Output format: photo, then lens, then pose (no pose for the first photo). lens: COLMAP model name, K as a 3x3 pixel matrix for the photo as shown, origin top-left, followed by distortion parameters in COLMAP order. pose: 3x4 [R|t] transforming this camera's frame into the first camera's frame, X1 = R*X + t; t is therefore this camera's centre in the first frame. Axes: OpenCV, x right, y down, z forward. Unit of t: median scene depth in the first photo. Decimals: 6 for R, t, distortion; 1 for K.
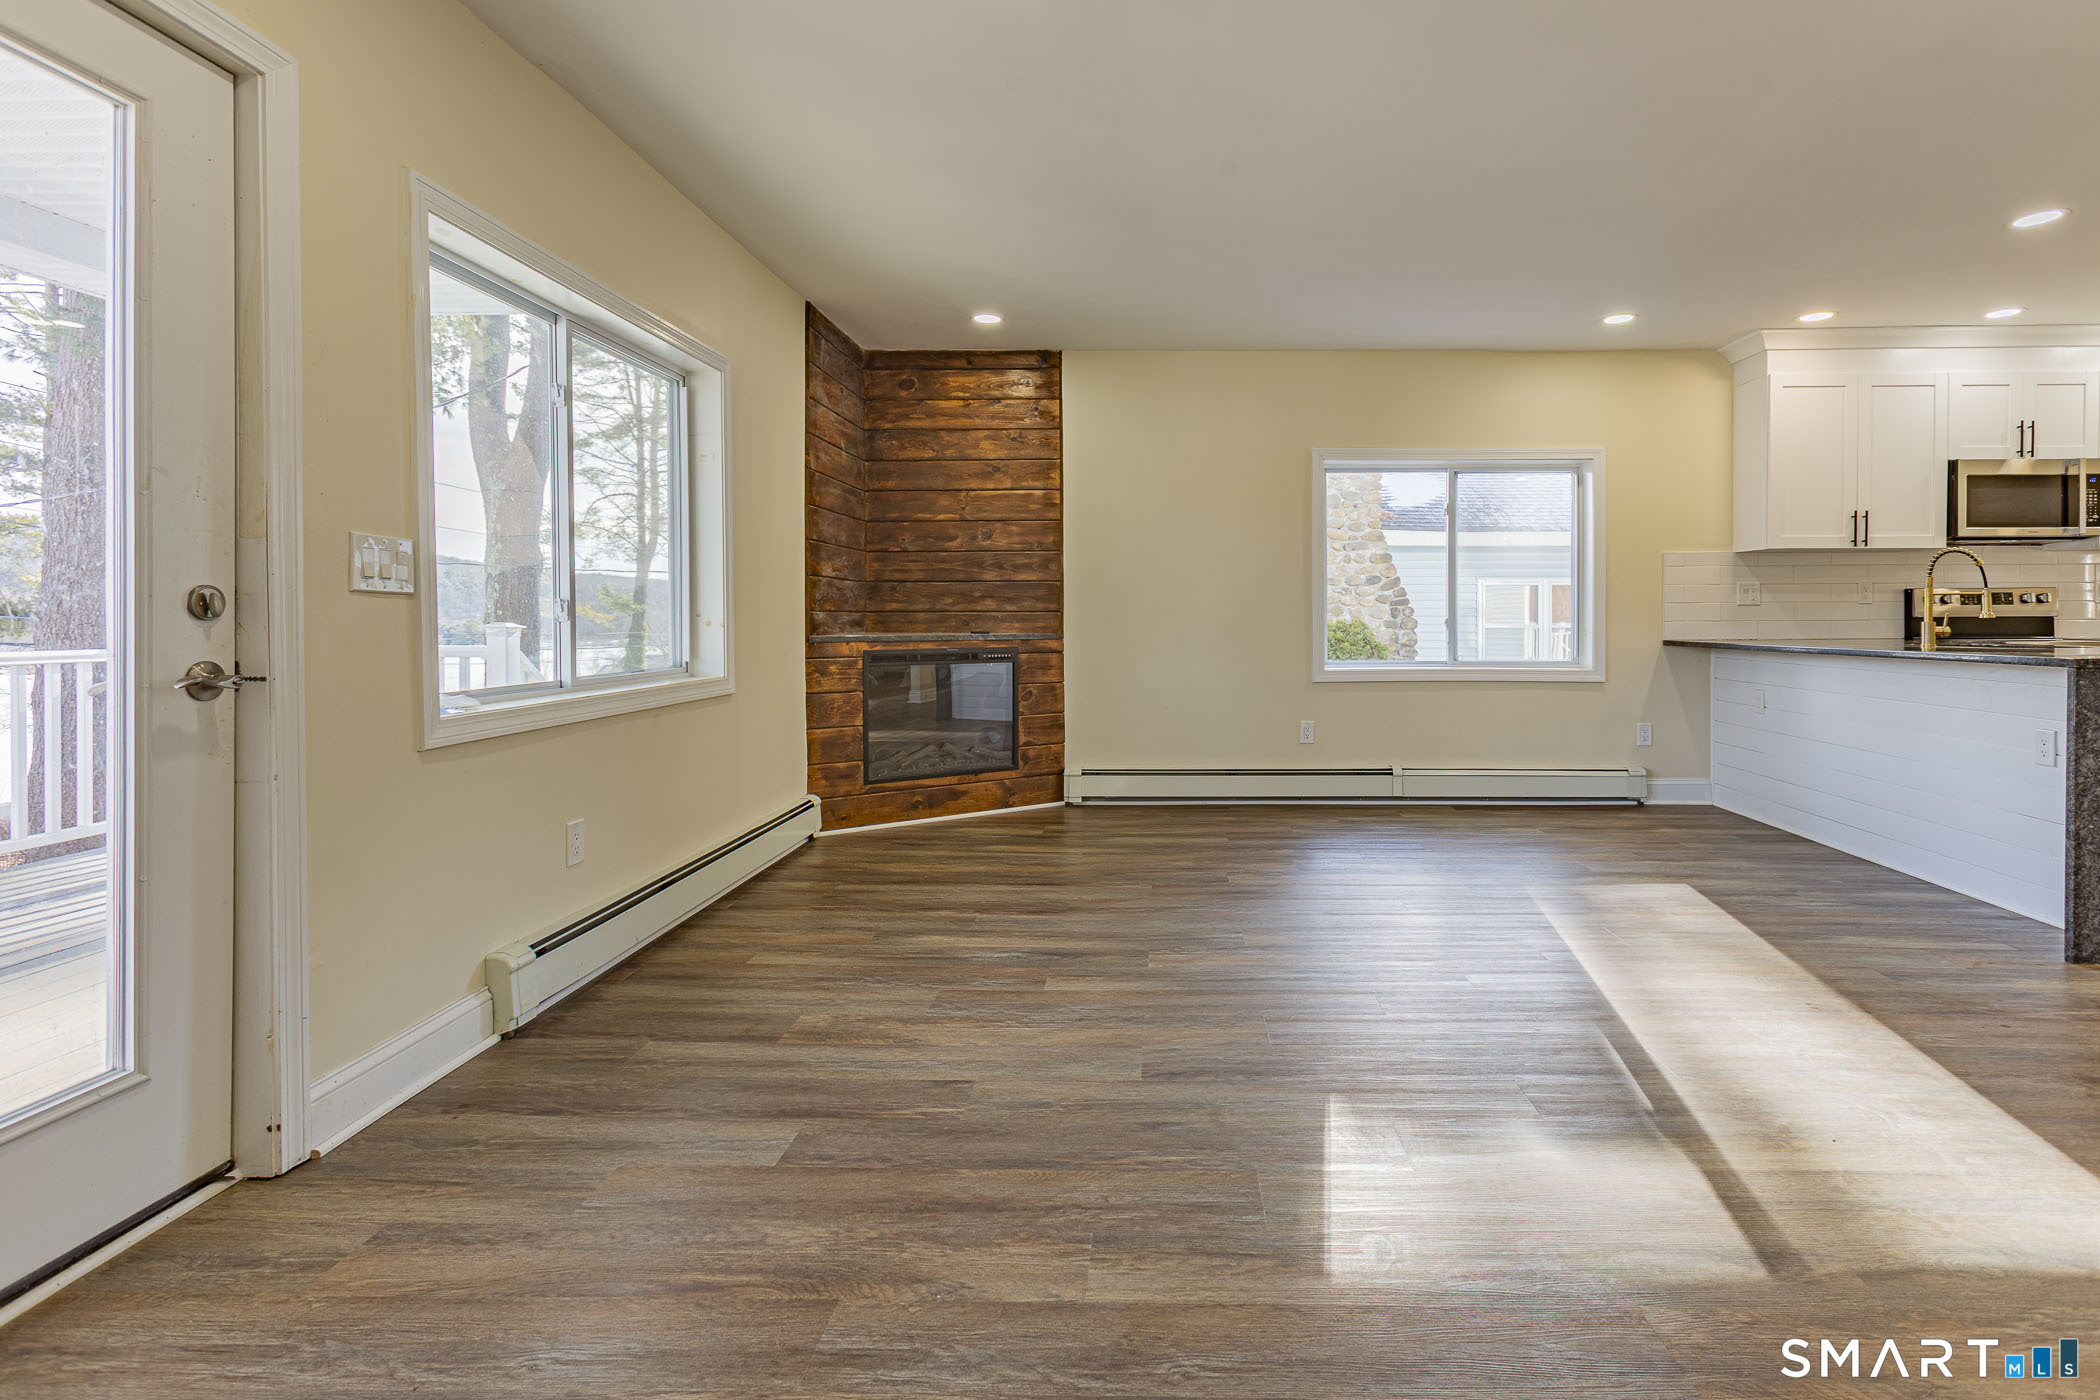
lens RADIAL K [[965.3, 0, 1113.9], [0, 965.3, 636.0], [0, 0, 1]] dist [-0.010986, 0.001642]
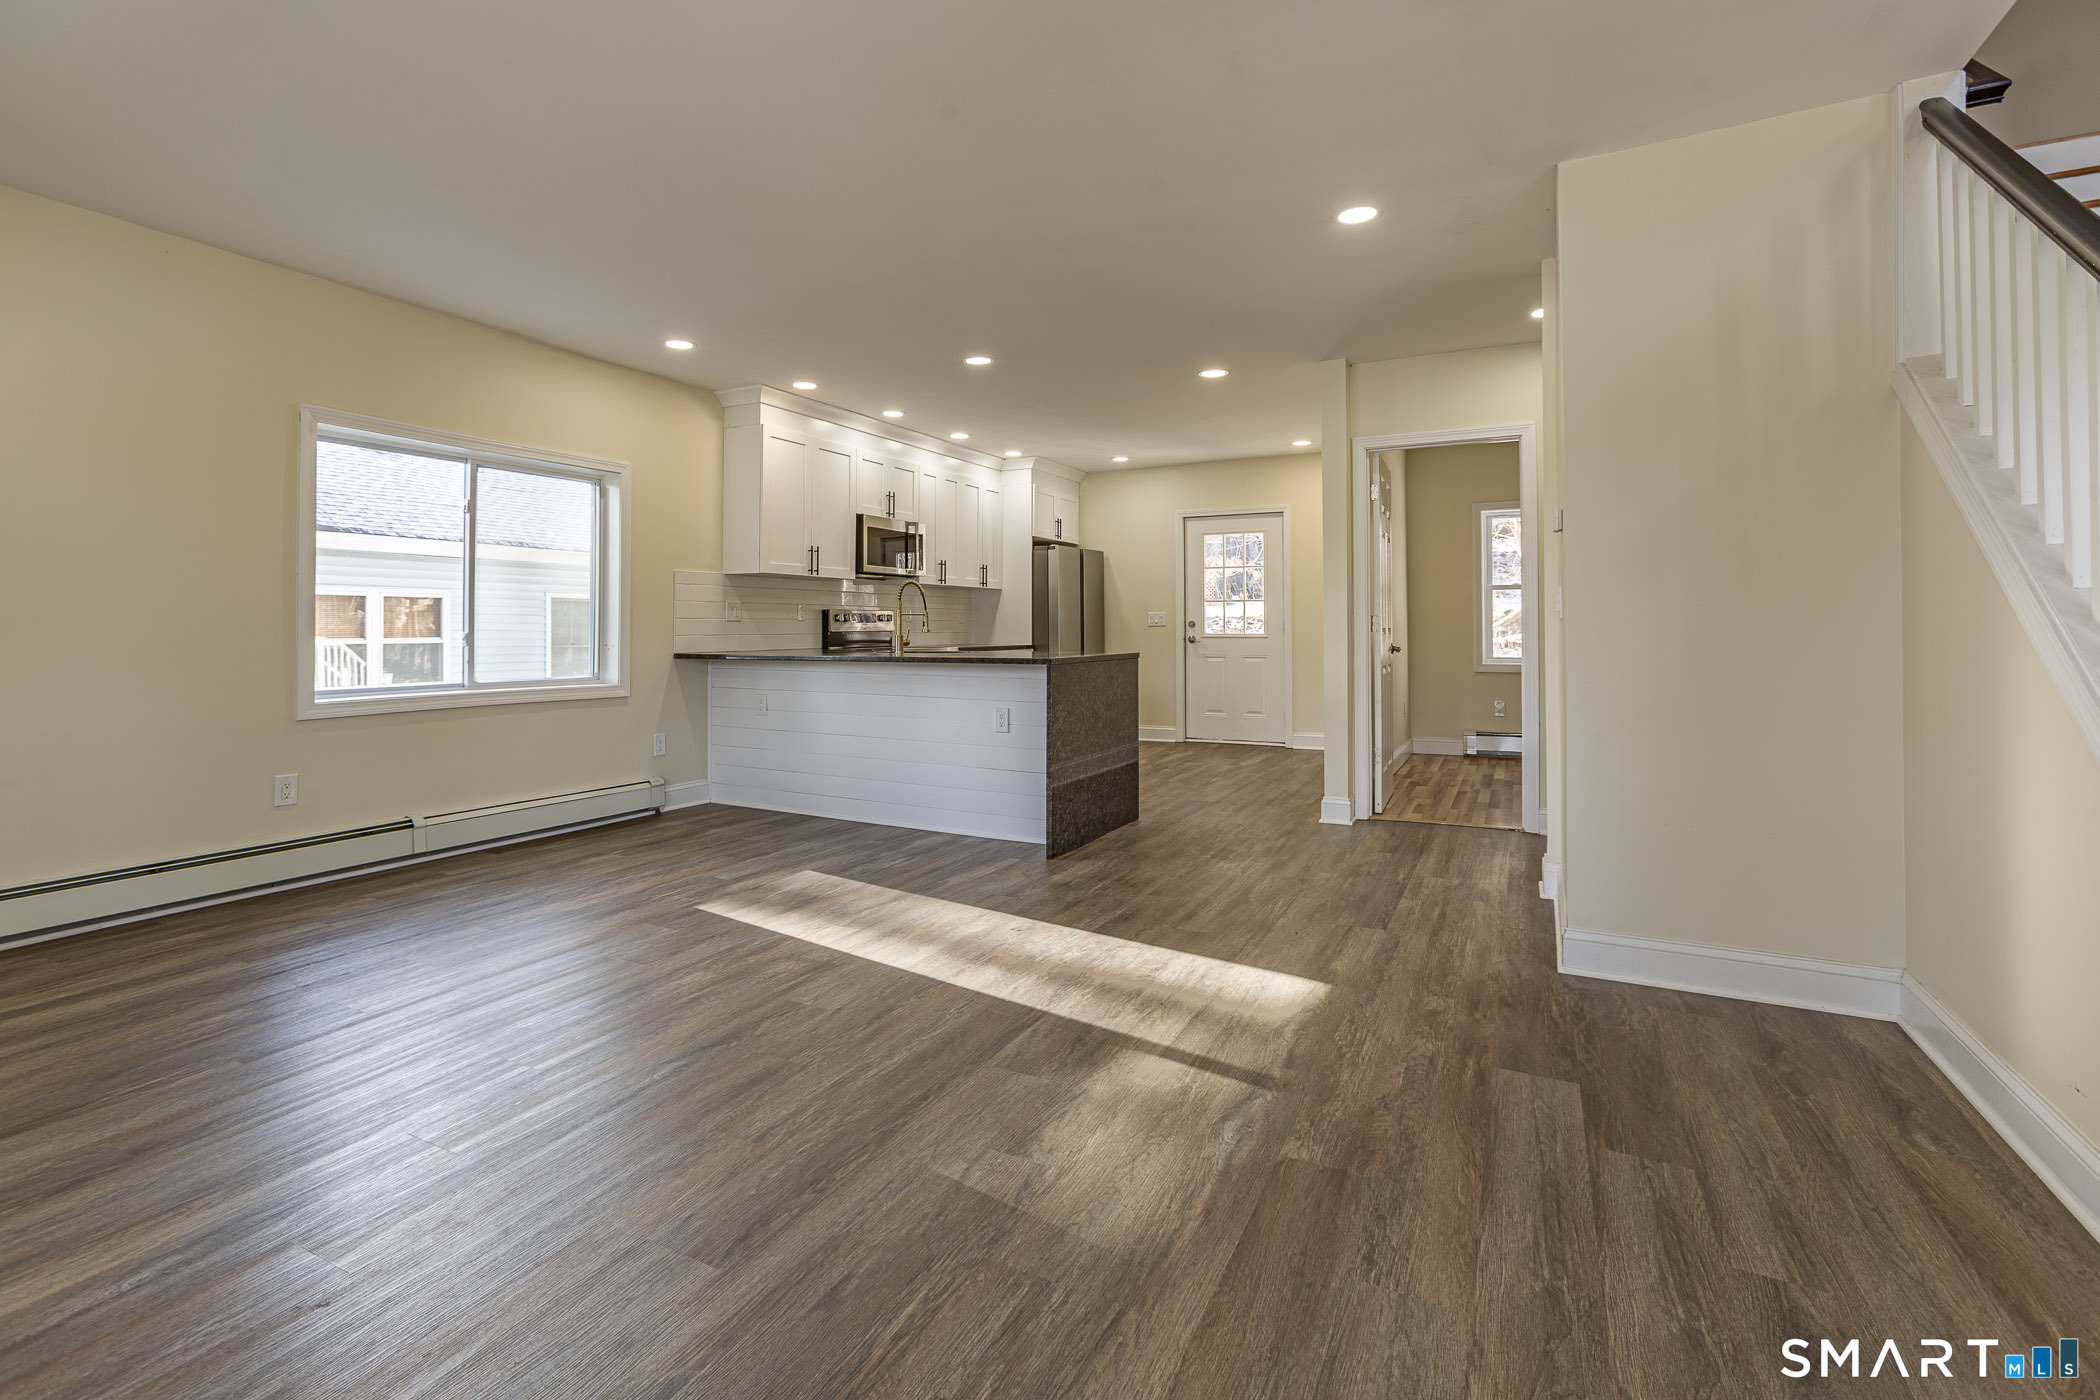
lens RADIAL K [[965.3, 0, 1023.8], [0, 965.3, 613.7], [0, 0, 1]] dist [-0.010986, 0.001642]
pose [[0.442849, 0.016063, 0.896452, -0.224699], [0.019417, 0.999433, -0.027500, -0.002890], [-0.896386, 0.029585, 0.442286, 0.199554]]
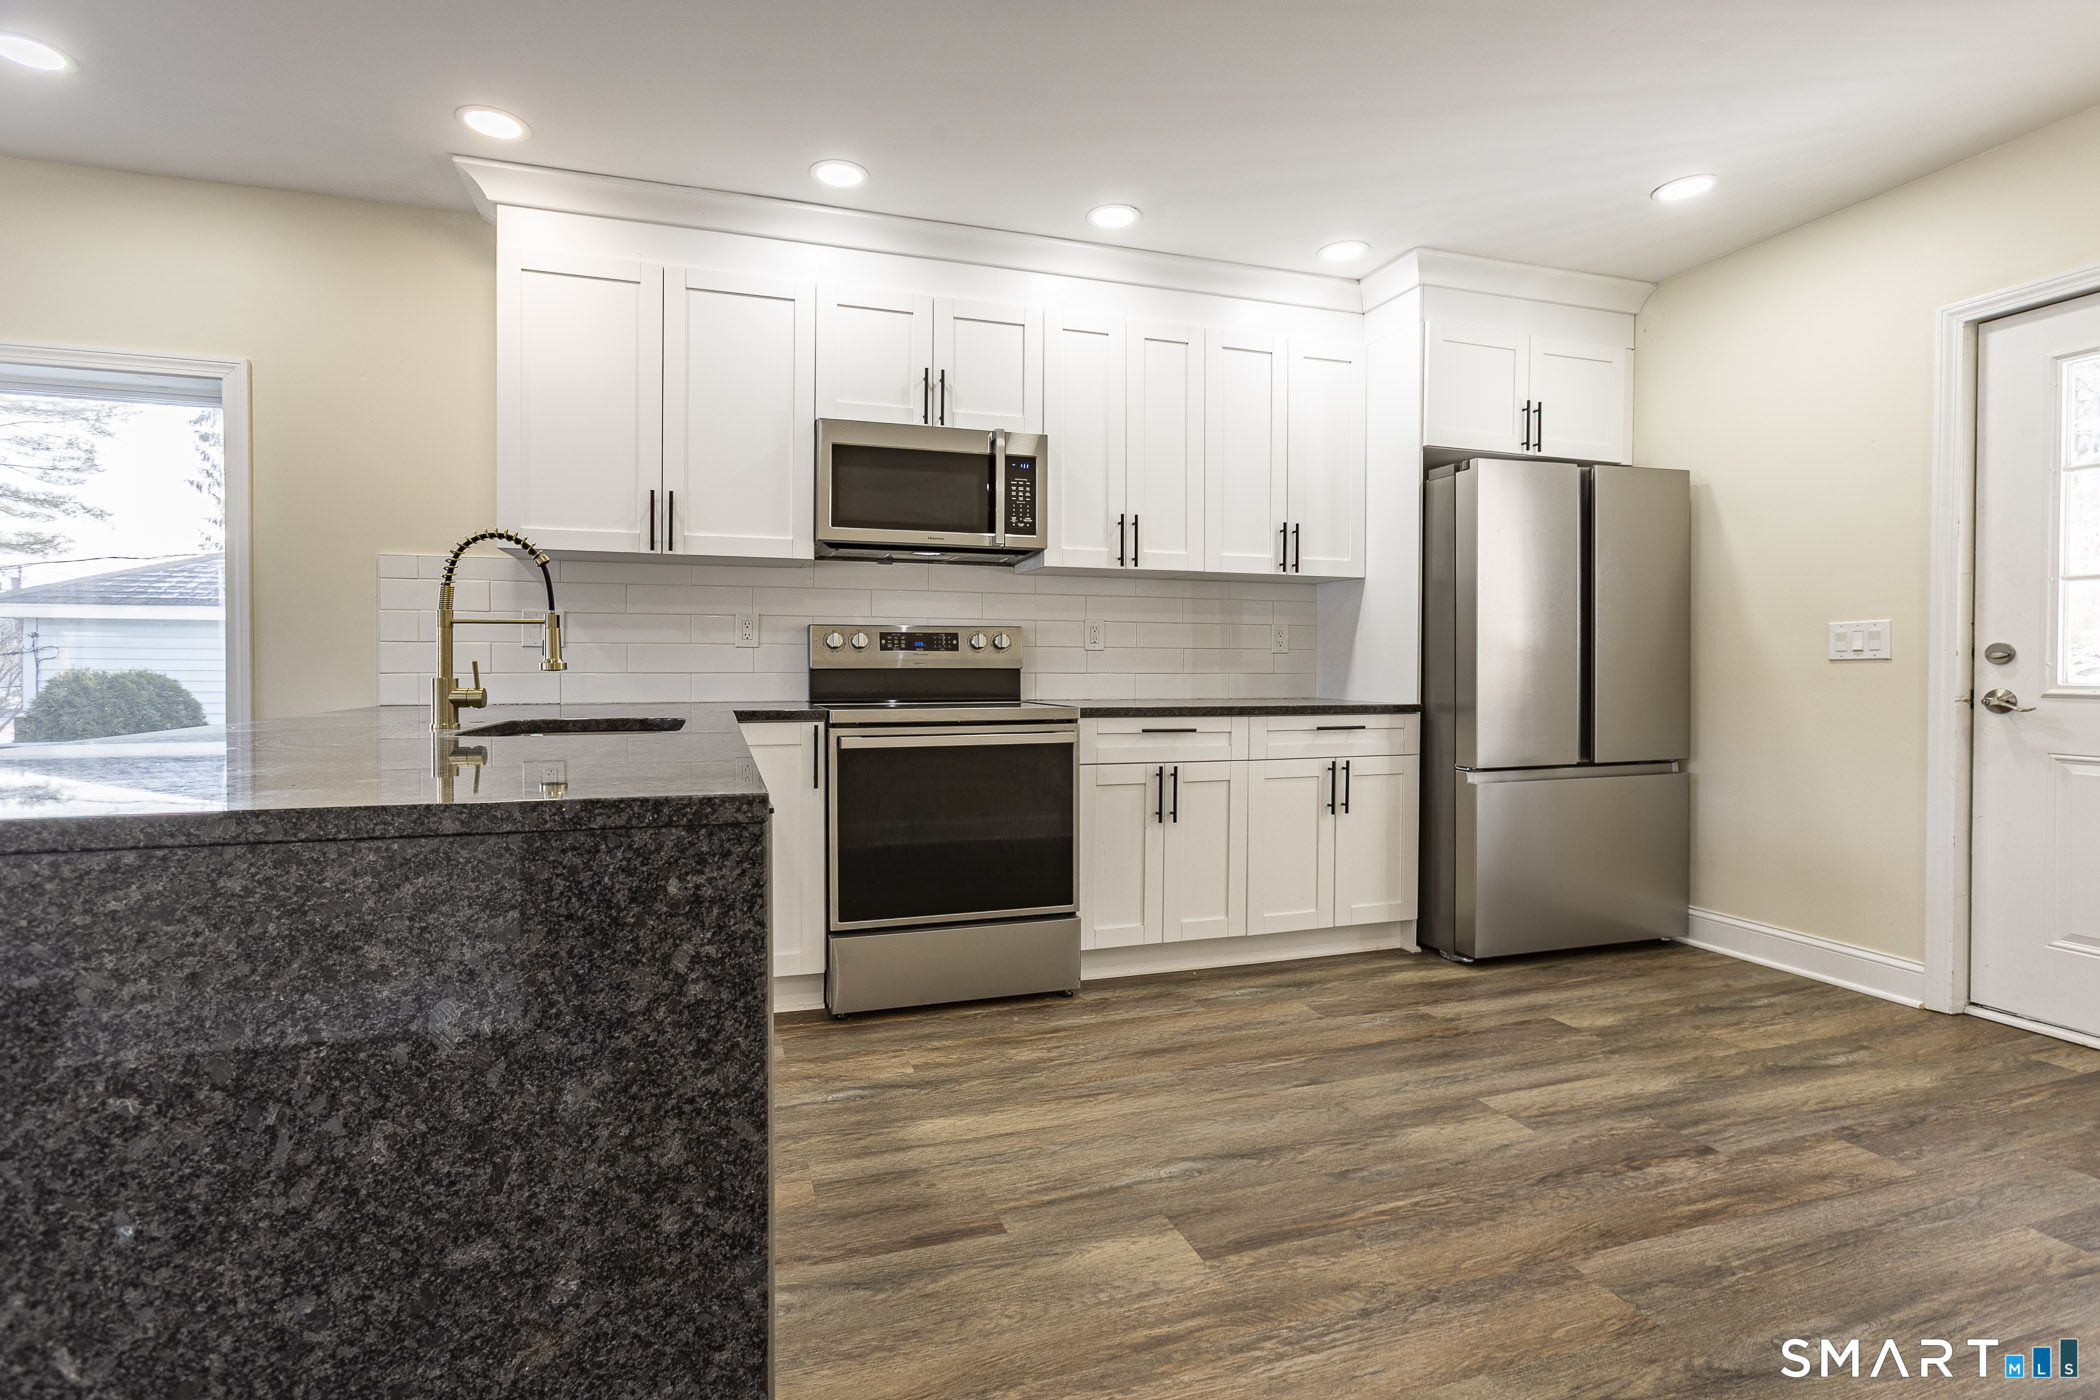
lens RADIAL K [[965.3, 0, 995.6], [0, 965.3, 678.7], [0, 0, 1]] dist [-0.010986, 0.001642]
pose [[0.951145, 0.003400, 0.308727, 0.781096], [0.000283, 0.999929, -0.011884, -0.005549], [-0.308746, 0.011391, 0.951076, 0.358519]]
